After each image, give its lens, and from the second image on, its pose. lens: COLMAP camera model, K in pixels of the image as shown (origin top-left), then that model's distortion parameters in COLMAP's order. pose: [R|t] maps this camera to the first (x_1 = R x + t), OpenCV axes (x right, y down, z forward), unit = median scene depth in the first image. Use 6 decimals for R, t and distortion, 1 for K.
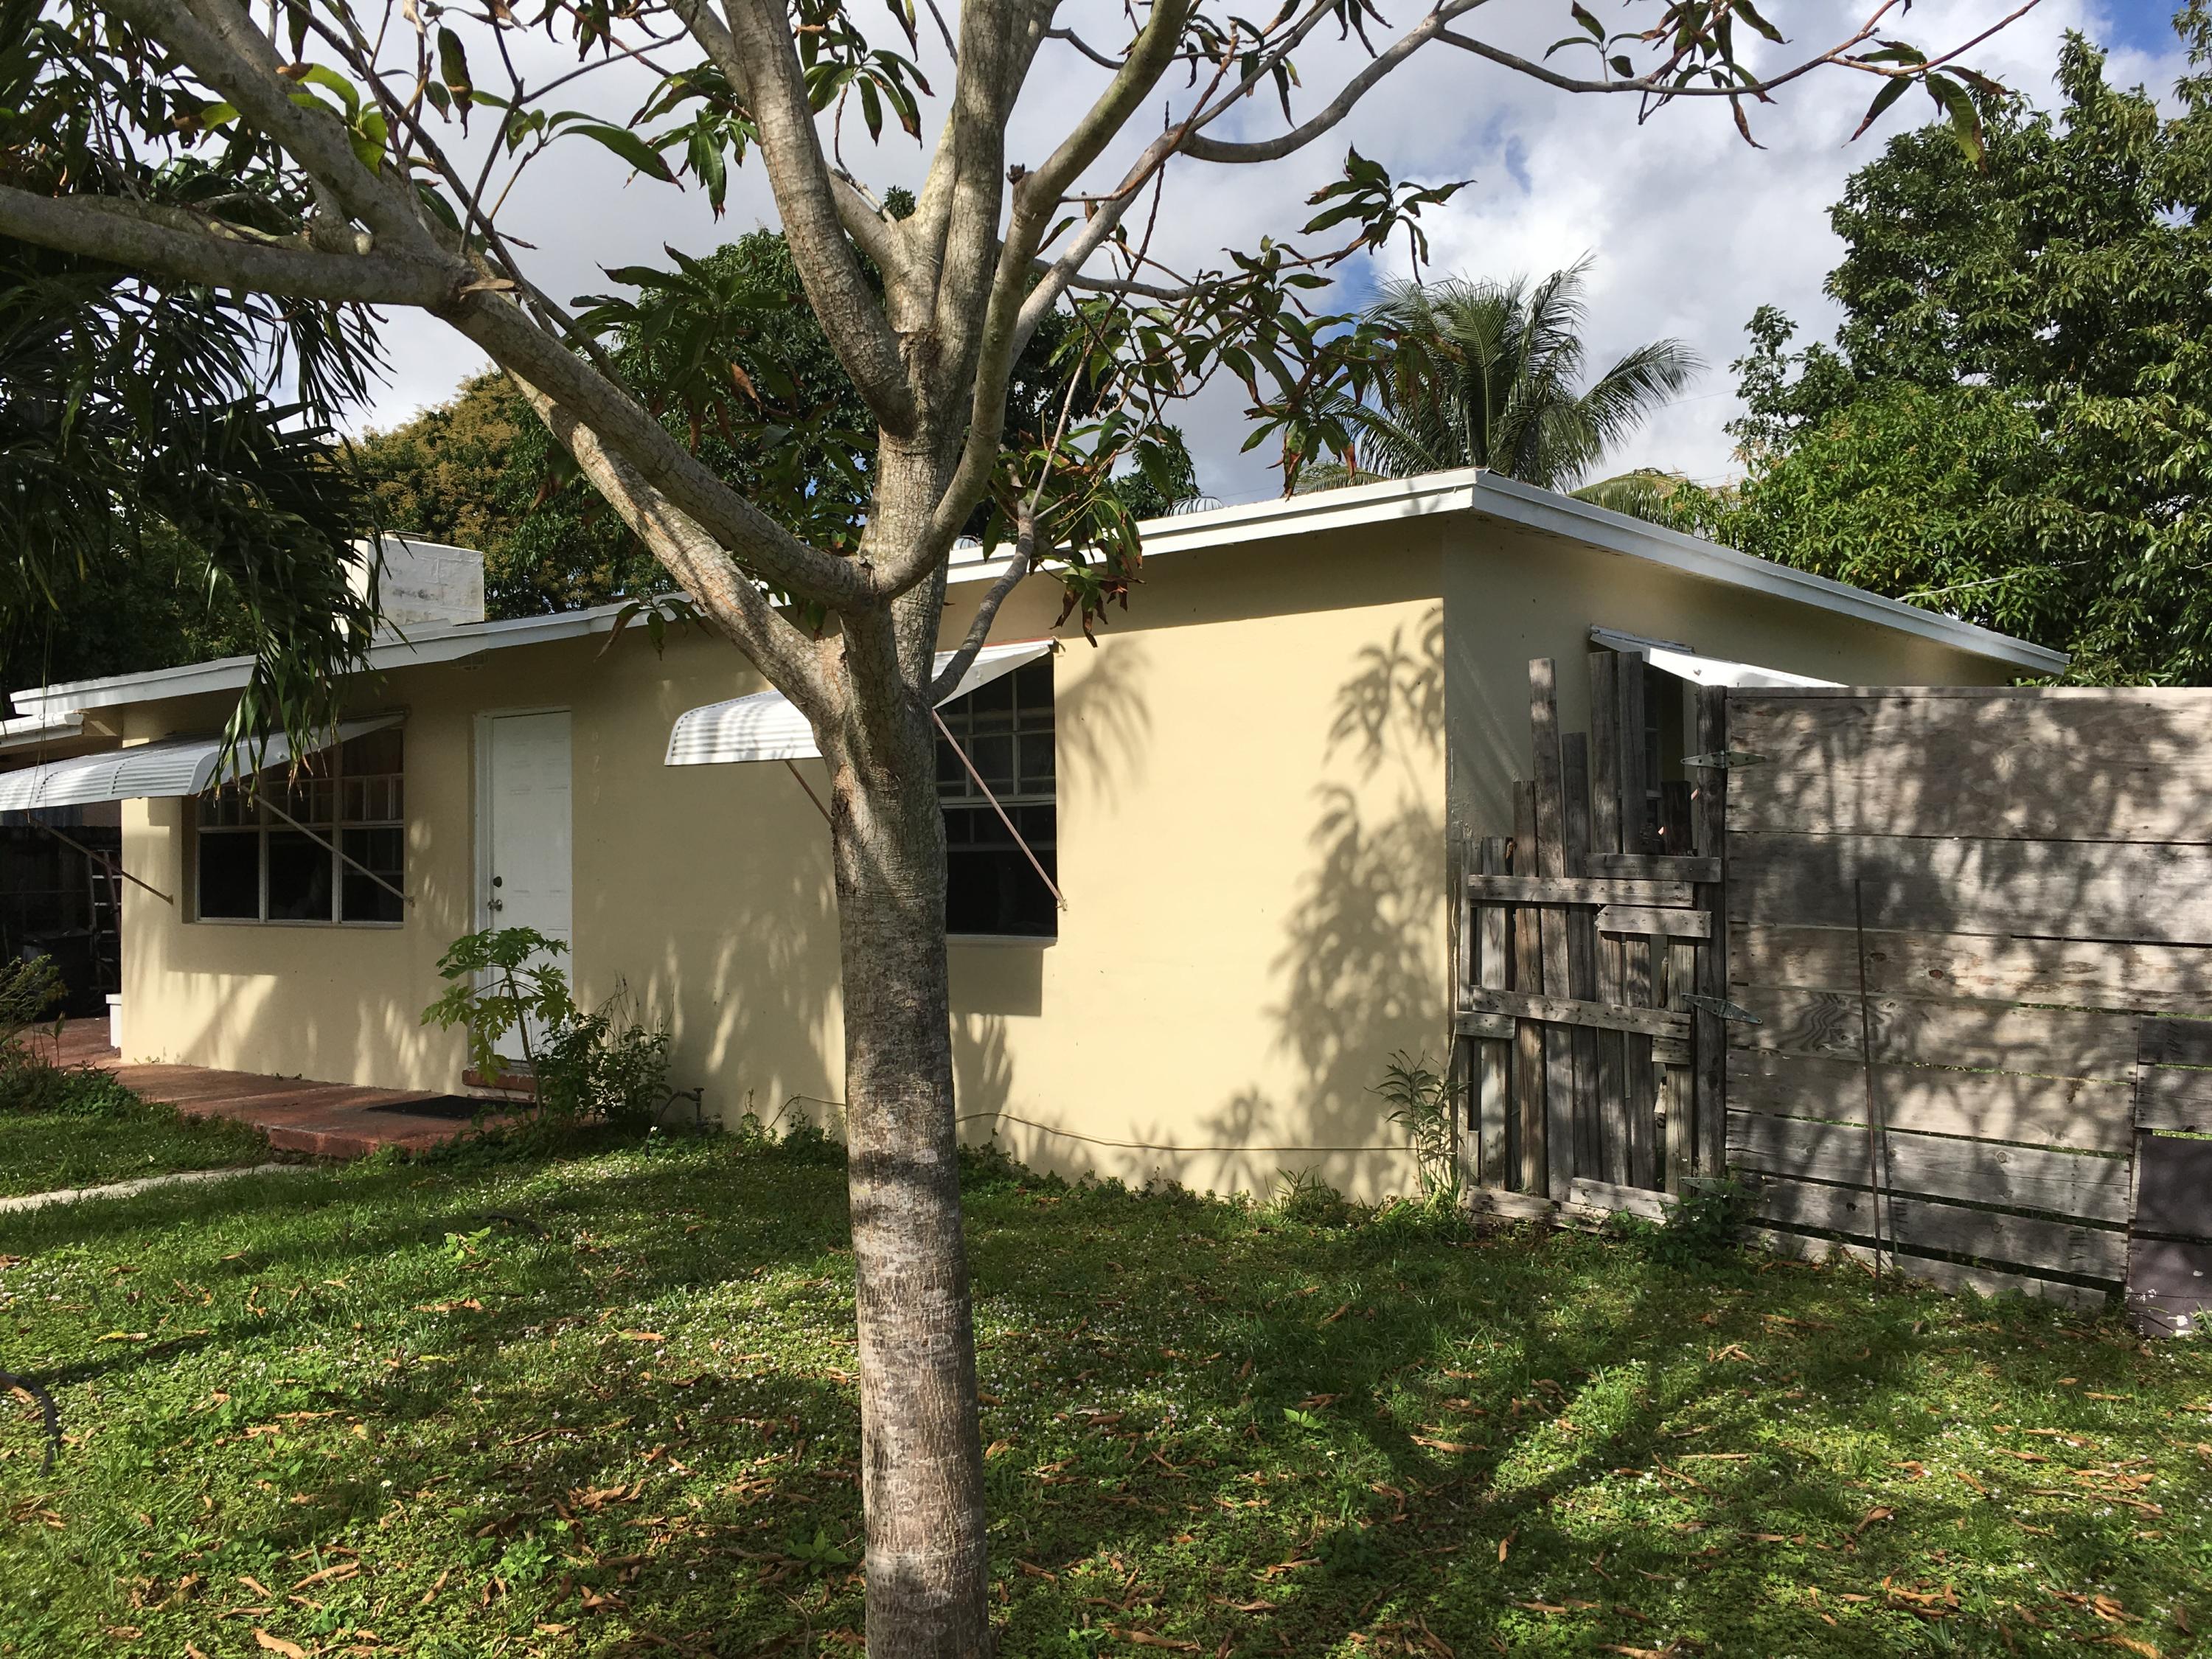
lens RADIAL K [[1763.4, 0, 1084.2], [0, 1763.4, 830.3], [0, 0, 1]] dist [0.072575, -0.076236]
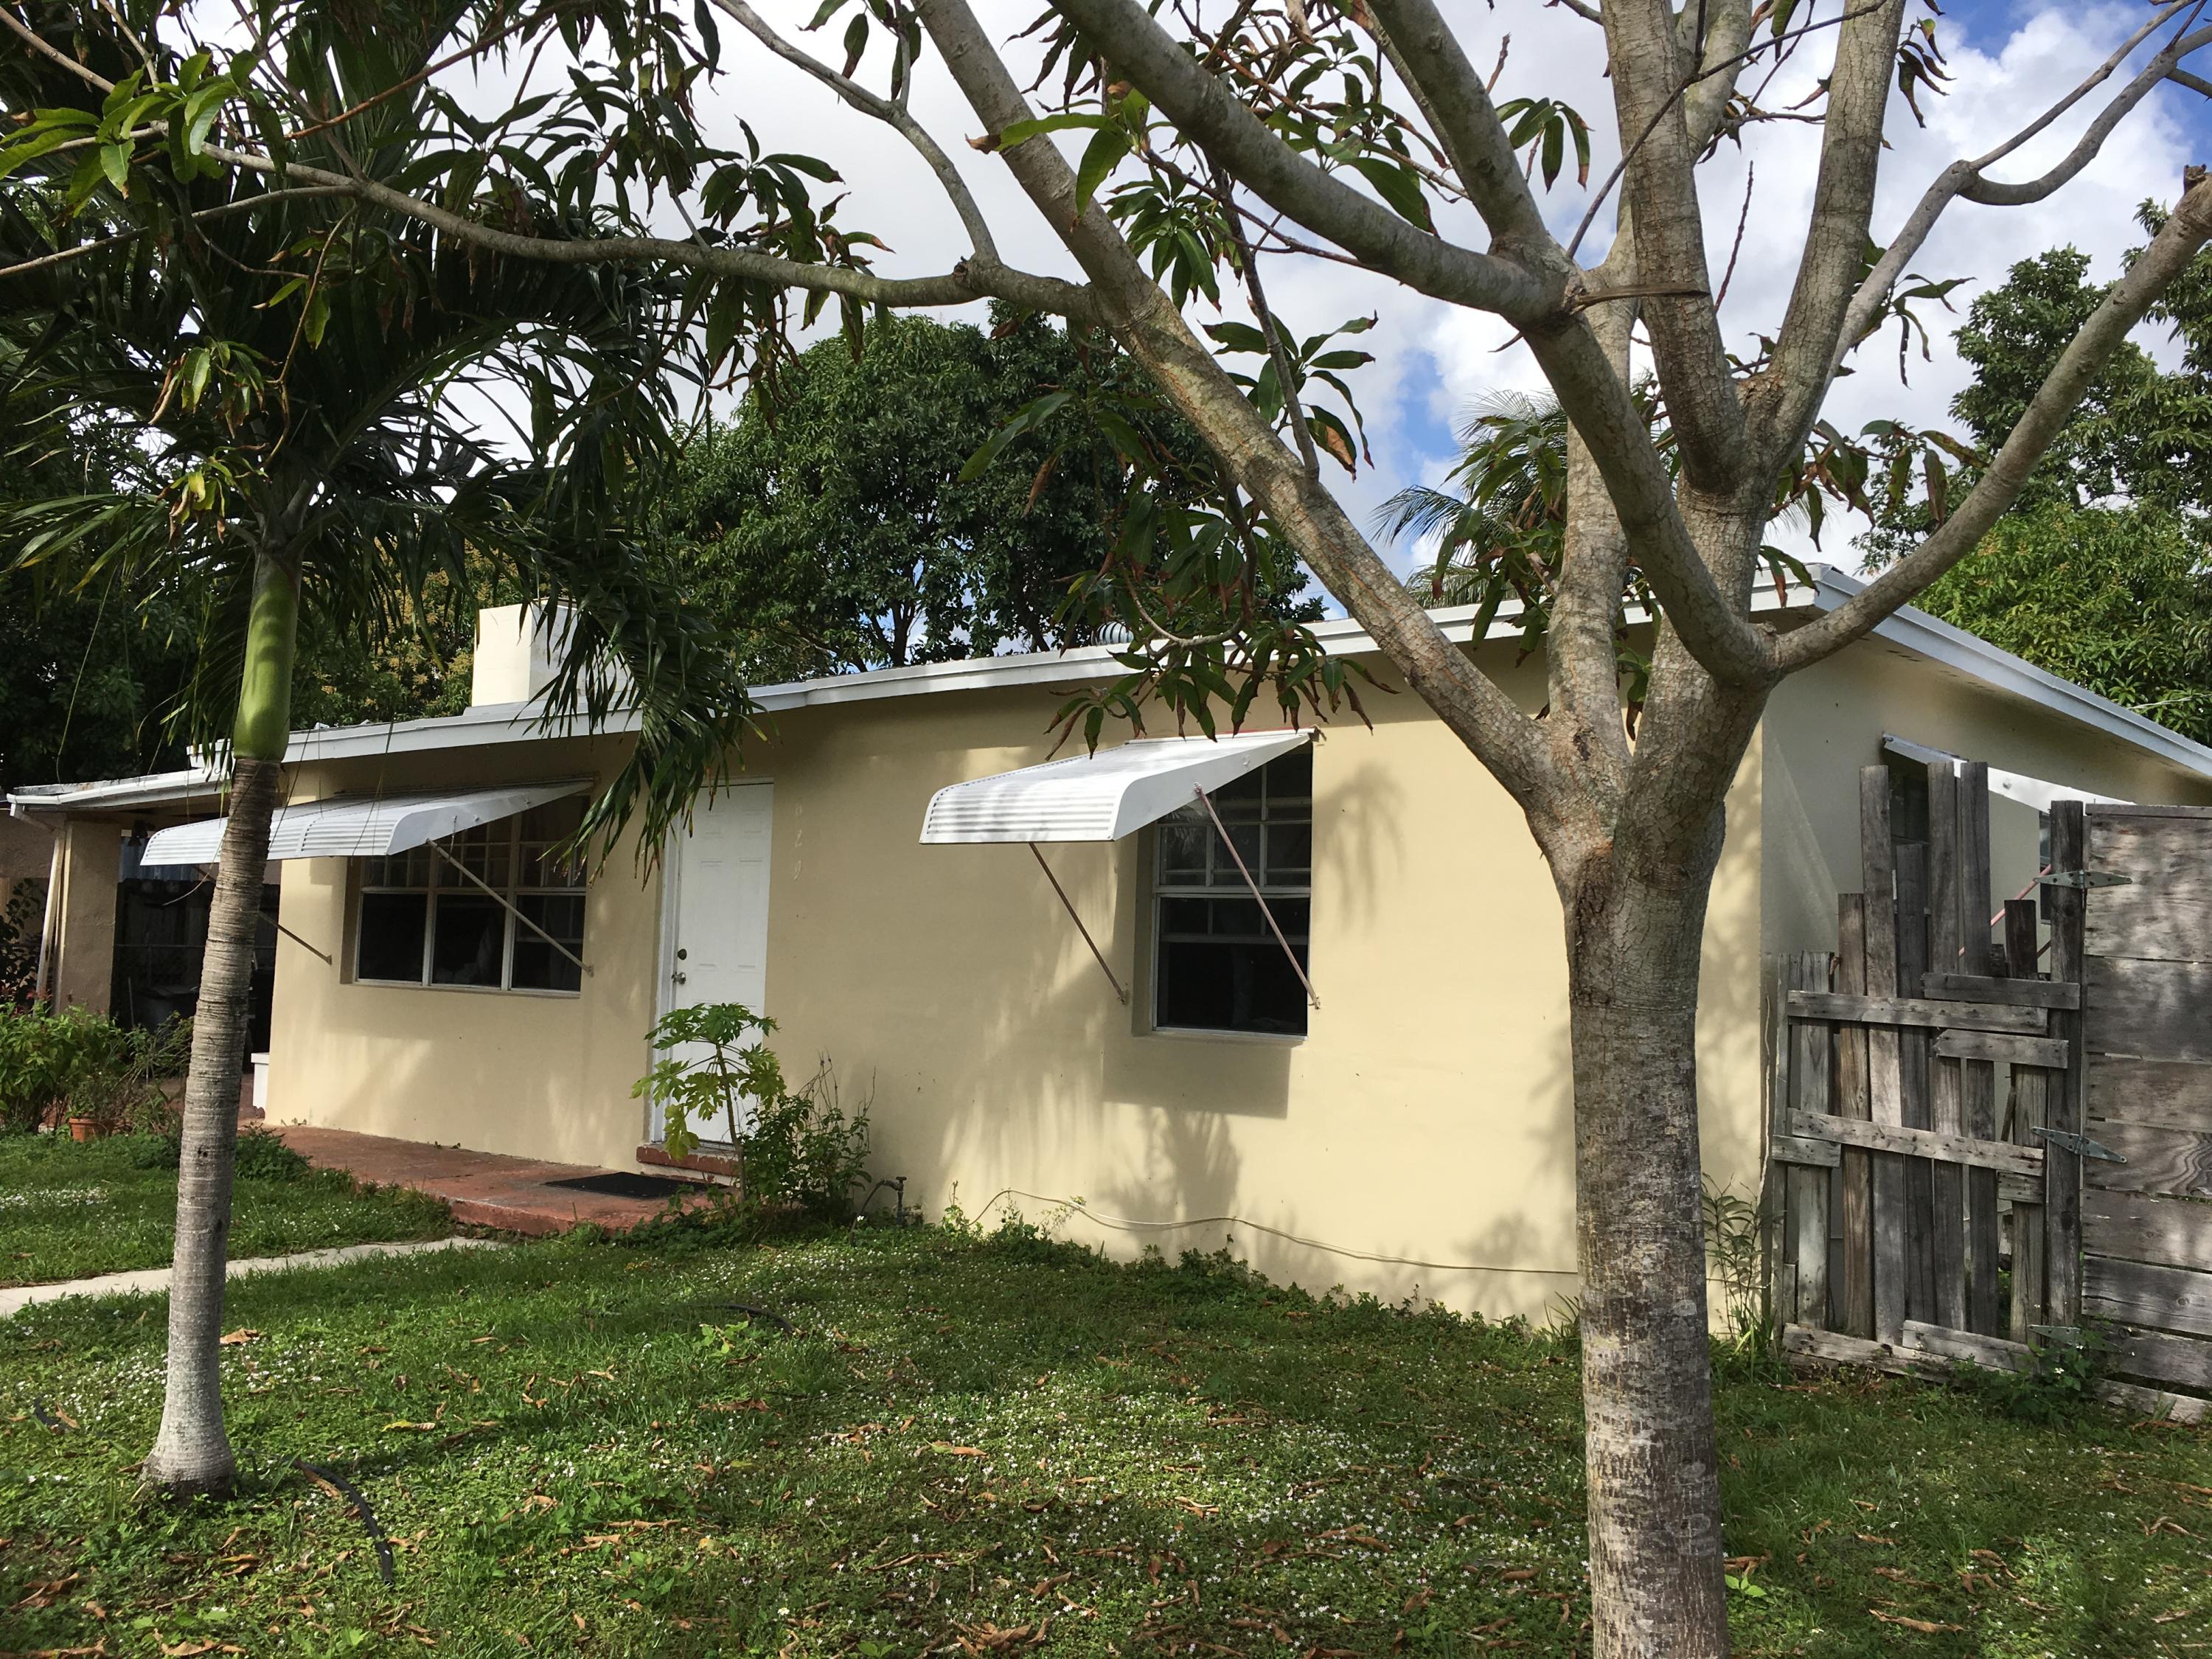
lens RADIAL K [[1763.4, 0, 1084.2], [0, 1763.4, 830.3], [0, 0, 1]] dist [0.072575, -0.076236]
pose [[0.999149, 0.036388, -0.019444, -0.117634], [-0.037311, 0.998081, -0.049423, 0.000891], [0.017608, 0.050107, 0.998589, 0.031104]]
